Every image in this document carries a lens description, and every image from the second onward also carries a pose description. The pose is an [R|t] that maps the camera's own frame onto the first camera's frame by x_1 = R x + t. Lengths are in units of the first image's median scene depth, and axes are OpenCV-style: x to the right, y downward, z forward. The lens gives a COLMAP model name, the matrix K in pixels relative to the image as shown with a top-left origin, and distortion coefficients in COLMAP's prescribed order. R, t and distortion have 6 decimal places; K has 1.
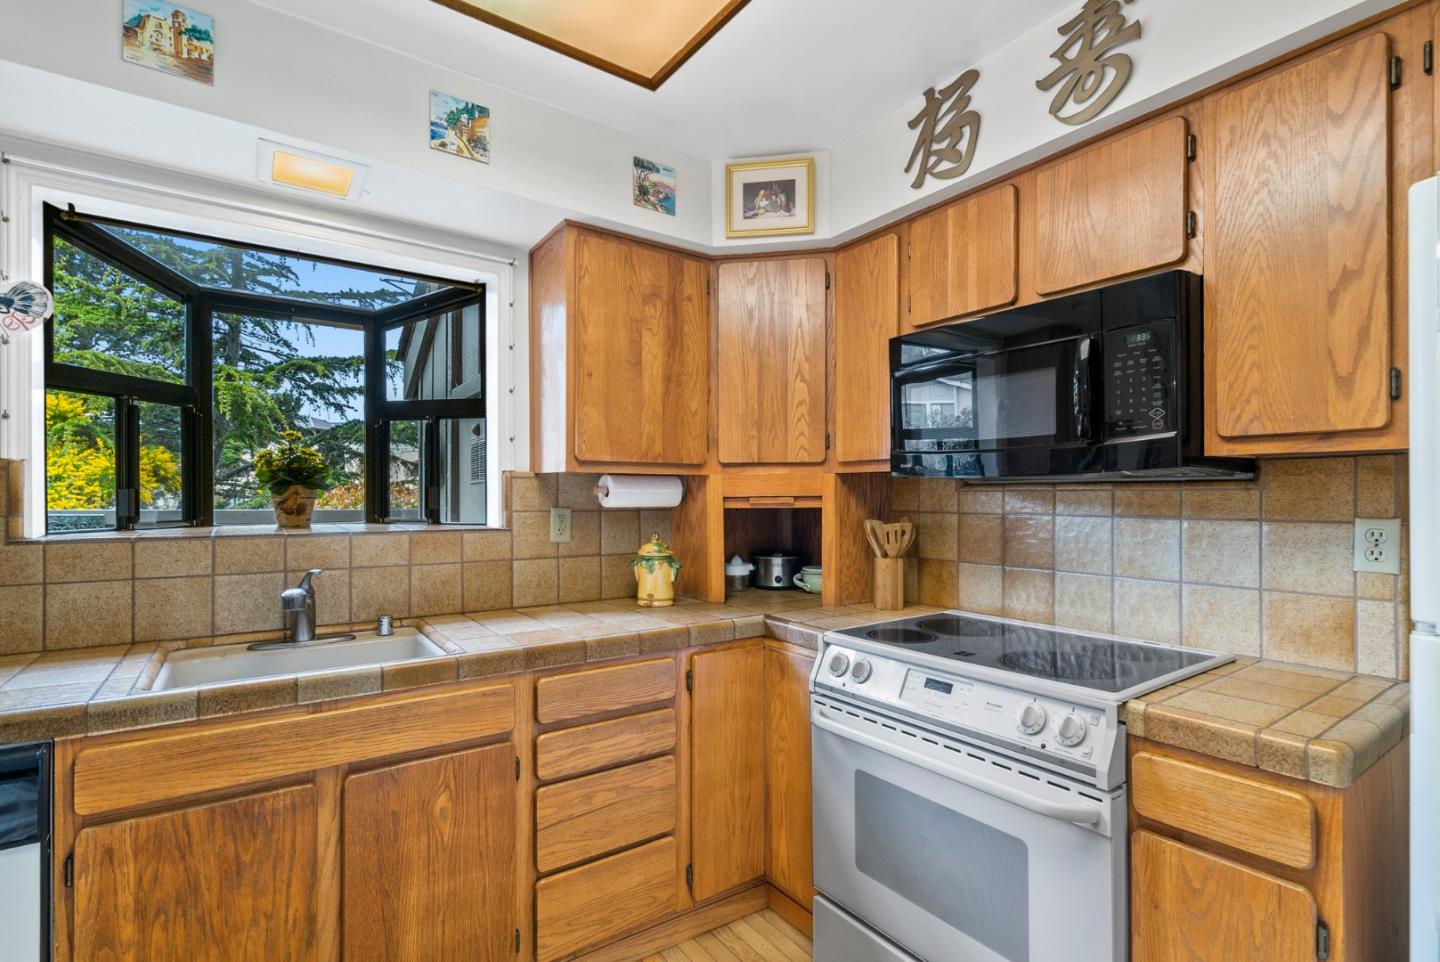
lens RADIAL K [[674.6, 0, 719.7], [0, 674.6, 488.1], [0, 0, 1]] dist [-0.002792, 0.002313]
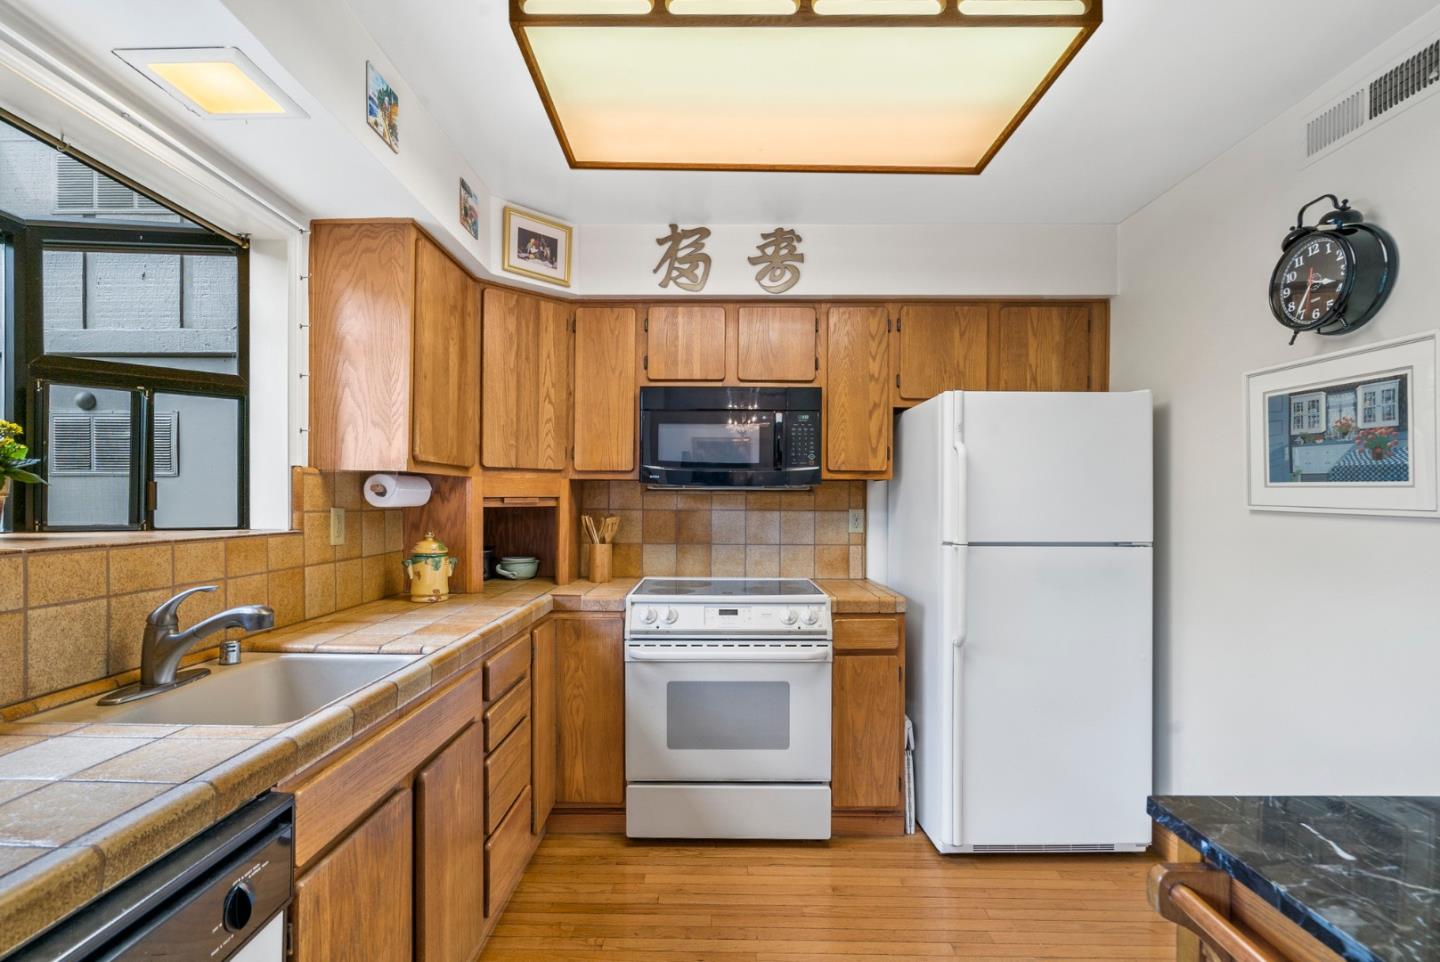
lens RADIAL K [[674.6, 0, 717.3], [0, 674.6, 492.7], [0, 0, 1]] dist [-0.002792, 0.002313]
pose [[0.580922, 0.012206, 0.813868, -0.823716], [-0.015305, 0.999875, -0.004070, 0.005324], [-0.813815, -0.010092, 0.581036, 0.049619]]
